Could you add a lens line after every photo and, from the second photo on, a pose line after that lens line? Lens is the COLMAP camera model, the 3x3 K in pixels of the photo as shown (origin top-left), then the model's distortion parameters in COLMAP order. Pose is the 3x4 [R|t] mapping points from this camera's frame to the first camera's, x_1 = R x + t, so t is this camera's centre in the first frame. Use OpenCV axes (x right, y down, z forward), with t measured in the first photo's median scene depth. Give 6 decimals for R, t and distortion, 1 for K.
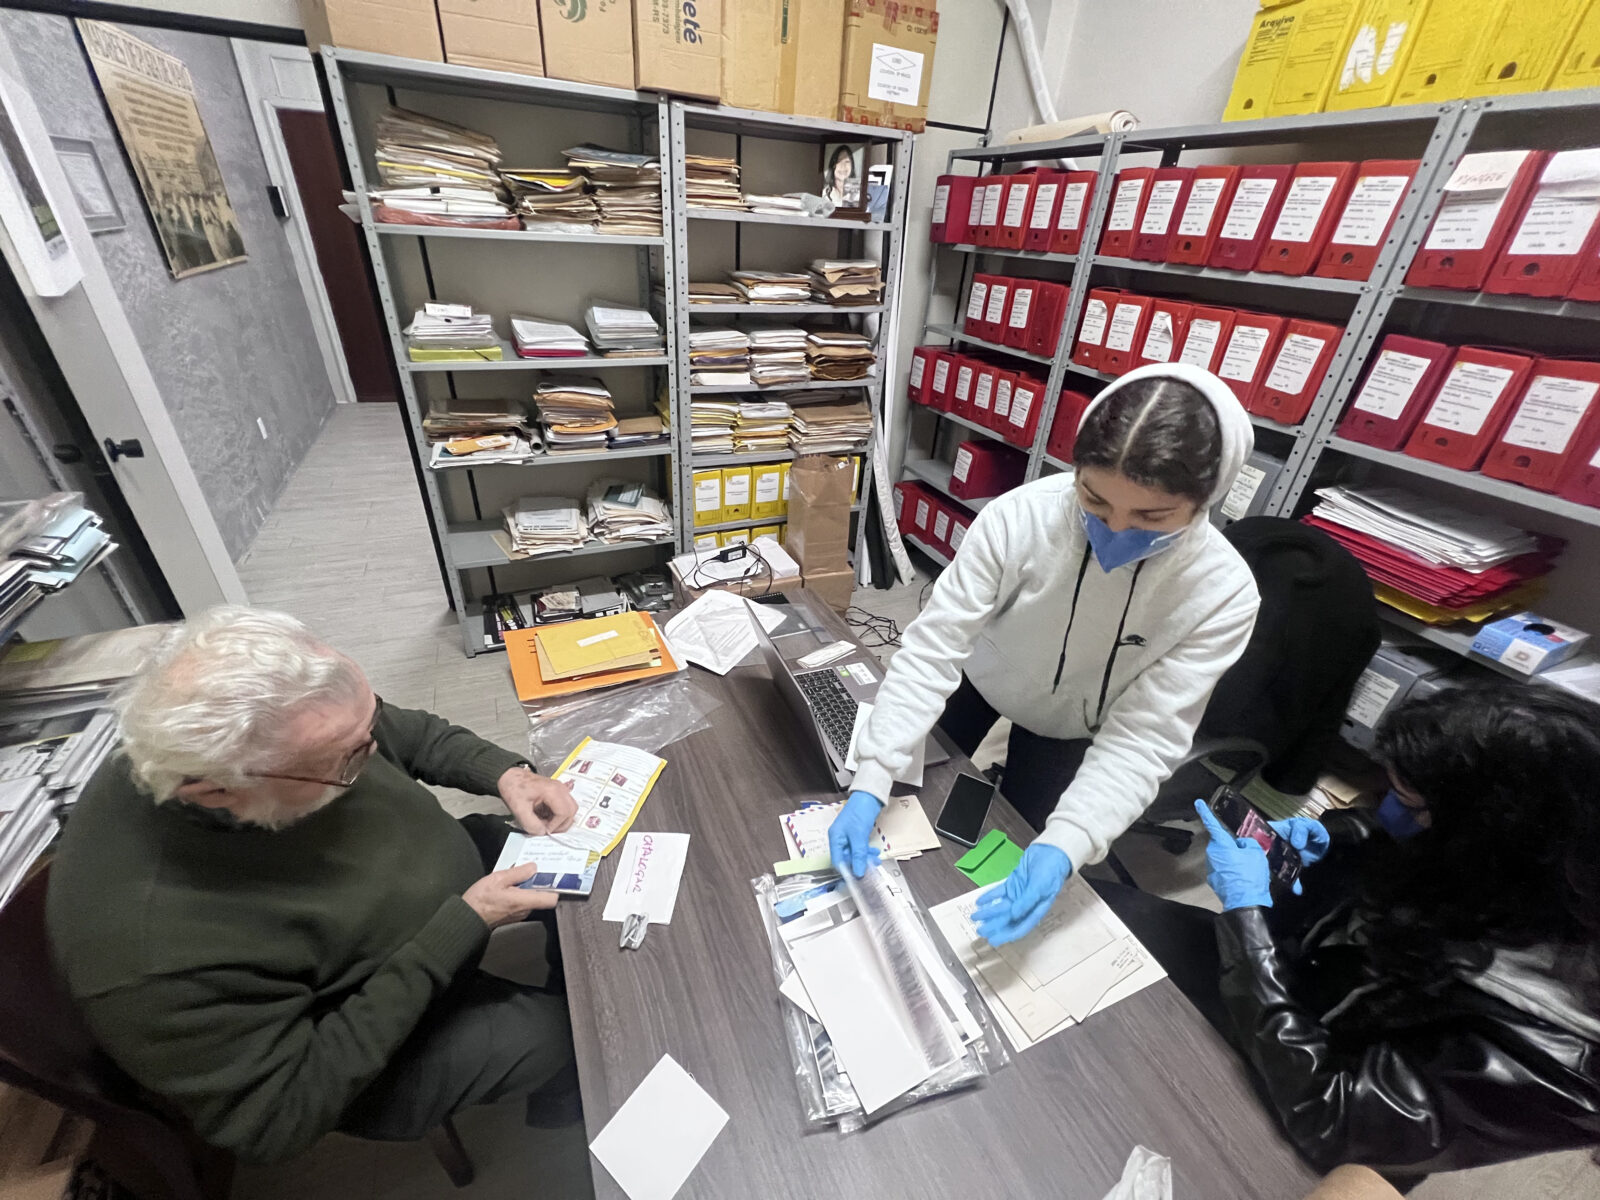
lens RADIAL K [[633.2, 0, 790.0], [0, 633.2, 593.9], [0, 0, 1]] dist [0.000975, -0.002767]
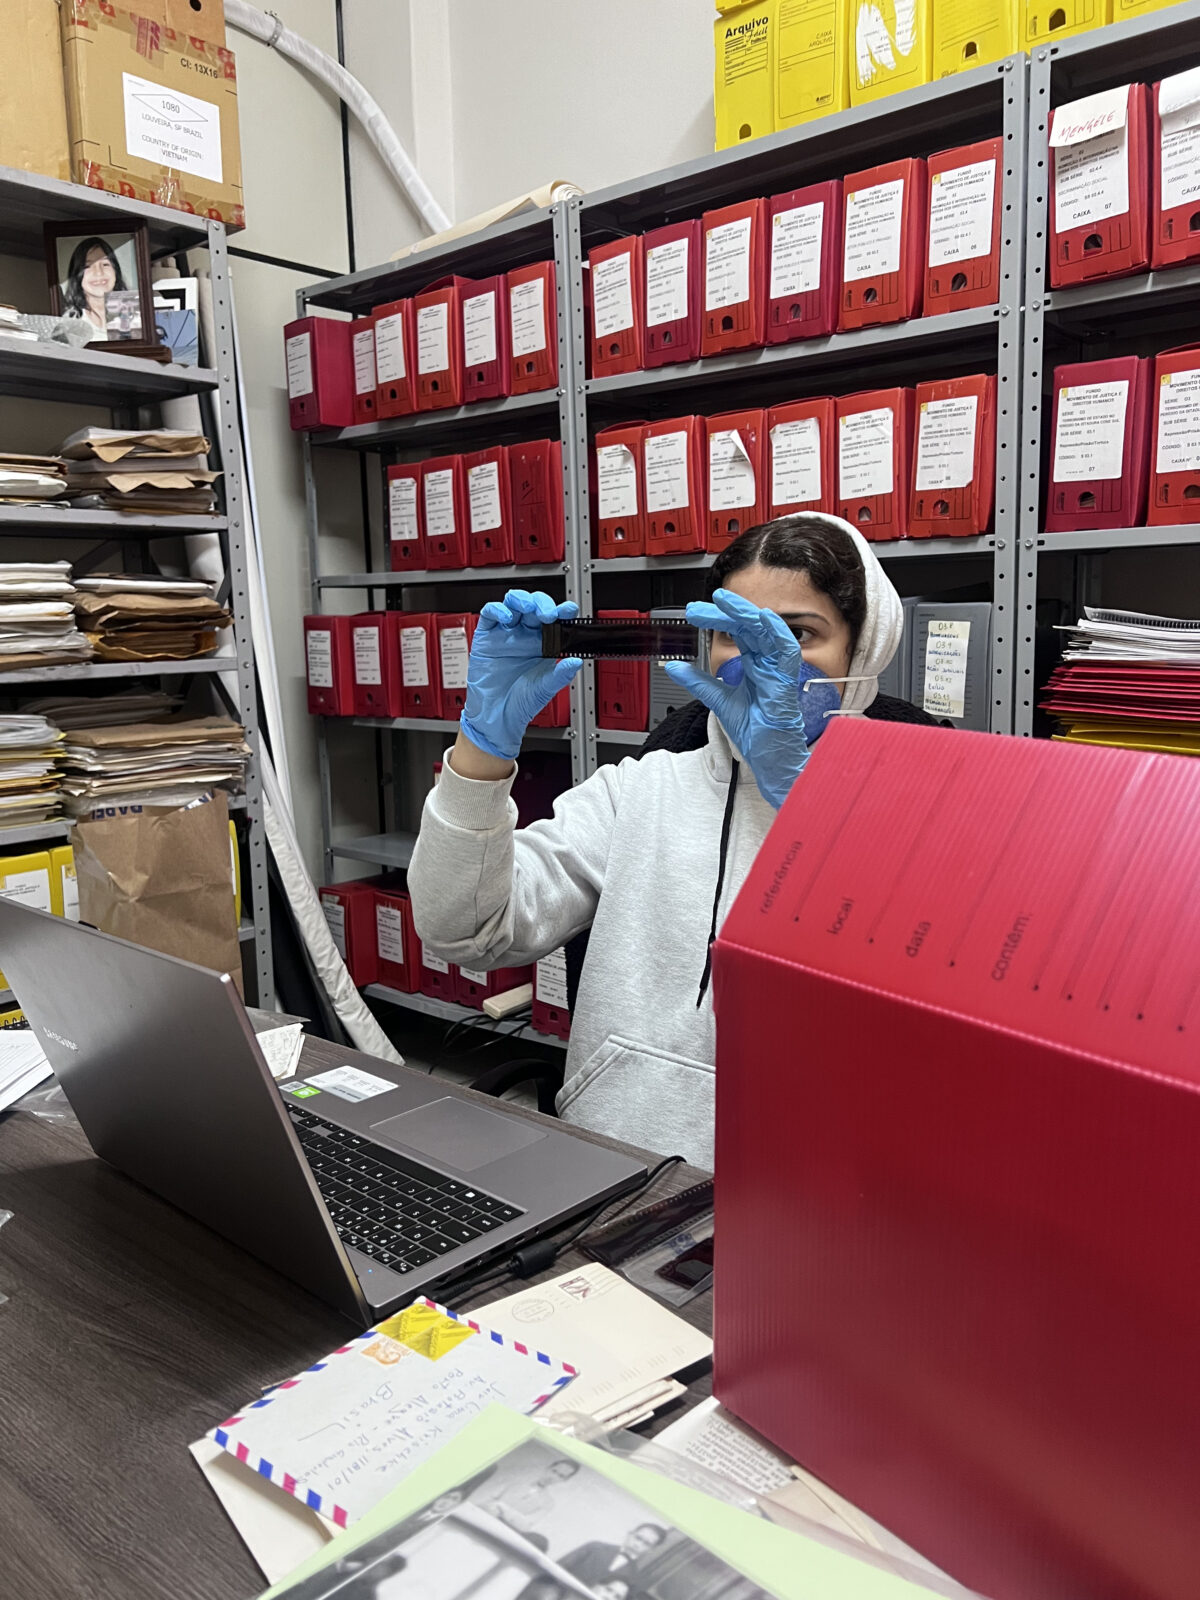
lens RADIAL K [[1204.4, 0, 600.0], [0, 1204.4, 800.0], [0, 0, 1]] dist [0.049146, -0.063296]
pose [[0.900390, -0.134060, 0.413916, -0.017315], [0.276254, 0.911125, -0.305837, 0.149406], [-0.336128, 0.389718, 0.857402, 0.180825]]
